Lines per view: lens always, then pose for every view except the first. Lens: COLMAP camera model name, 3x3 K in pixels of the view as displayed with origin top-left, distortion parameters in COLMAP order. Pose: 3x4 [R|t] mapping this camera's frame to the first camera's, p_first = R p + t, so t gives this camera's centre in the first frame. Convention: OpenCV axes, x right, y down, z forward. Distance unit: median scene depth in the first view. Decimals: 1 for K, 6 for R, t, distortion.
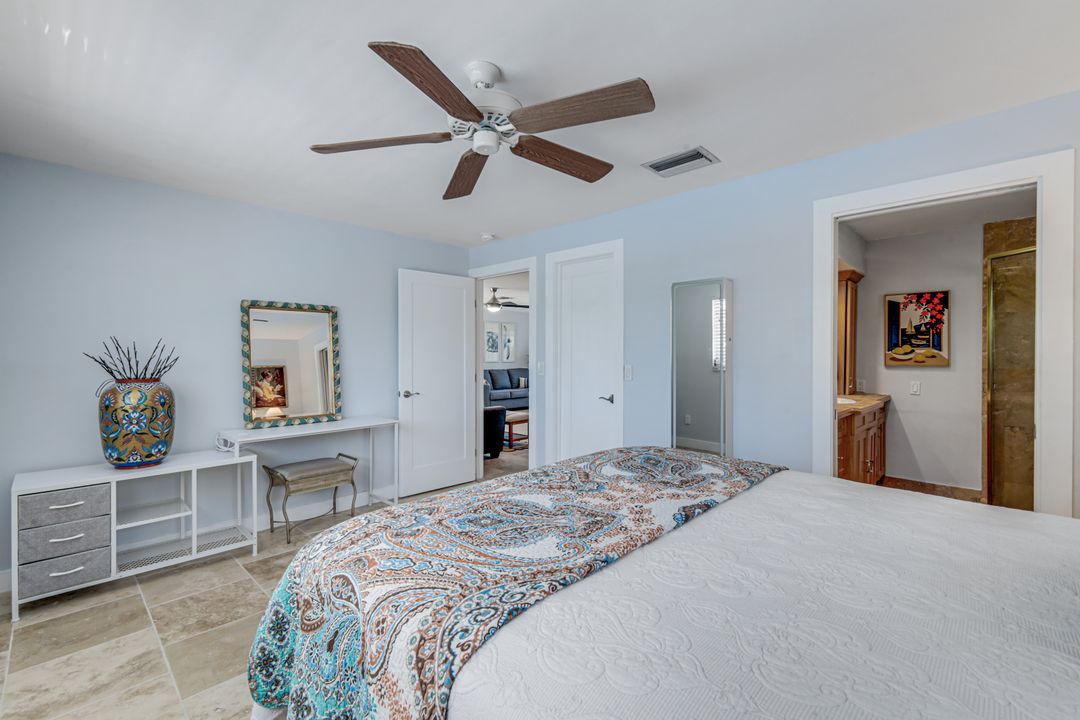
lens RADIAL K [[475.7, 0, 541.2], [0, 475.7, 357.1], [0, 0, 1]] dist [0.006544, -0.001007]
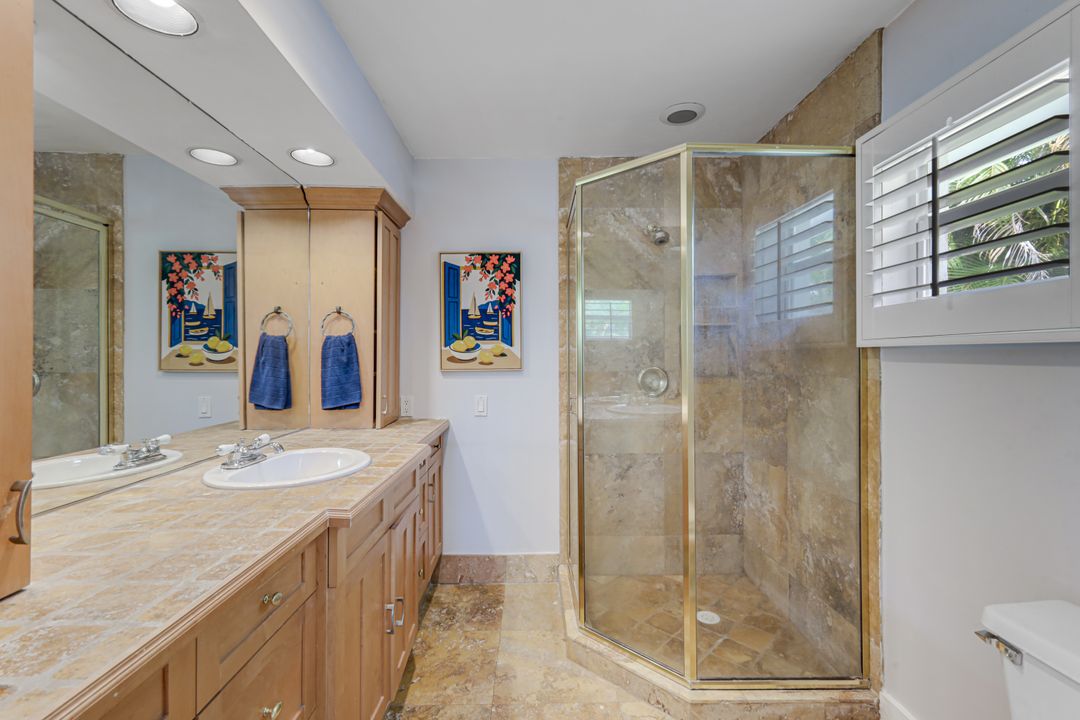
lens RADIAL K [[475.7, 0, 541.0], [0, 475.7, 354.9], [0, 0, 1]] dist [0.006544, -0.001007]
pose [[0.705957, -0.000909, 0.708254, 0.403856], [0.010687, 0.999899, -0.009369, 0.005398], [-0.708174, 0.014183, 0.705896, 0.511703]]
